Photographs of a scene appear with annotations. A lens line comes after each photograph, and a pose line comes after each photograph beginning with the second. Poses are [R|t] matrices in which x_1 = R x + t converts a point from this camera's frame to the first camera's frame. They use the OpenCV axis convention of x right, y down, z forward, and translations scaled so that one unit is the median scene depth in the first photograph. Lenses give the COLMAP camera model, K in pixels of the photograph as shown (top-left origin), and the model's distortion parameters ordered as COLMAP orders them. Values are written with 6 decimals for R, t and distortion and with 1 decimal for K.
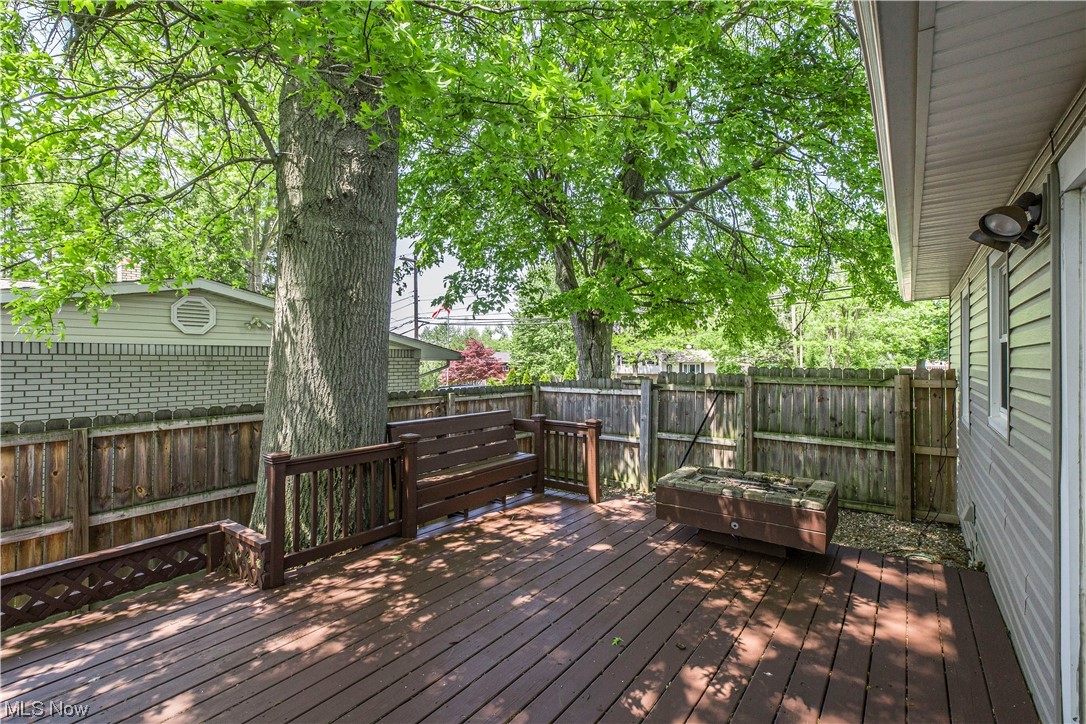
lens RADIAL K [[483.8, 0, 543.0], [0, 483.8, 362.0], [0, 0, 1]] dist [0.002853, 0.000131]
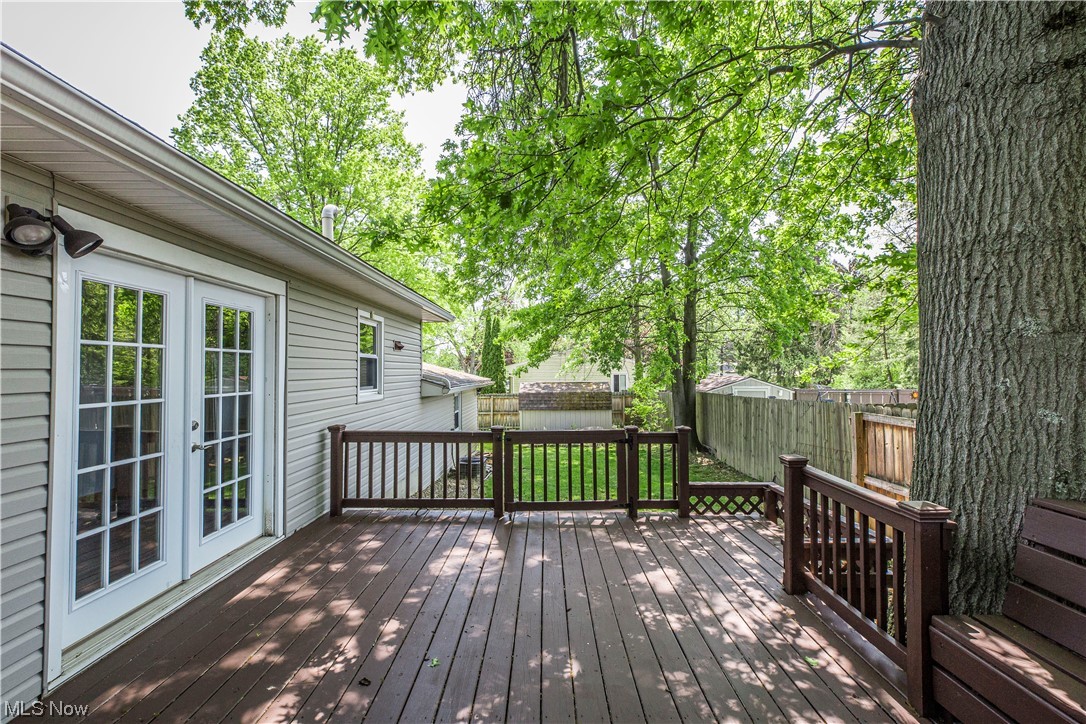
lens RADIAL K [[493.5, 0, 543.0], [0, 493.5, 362.0], [0, 0, 1]] dist [0.007513, 0.000046]
pose [[-0.803106, -0.008346, -0.595778, 0.447778], [-0.000260, 0.999907, -0.013657, 0.015053], [0.595837, -0.010813, -0.803033, 1.532634]]
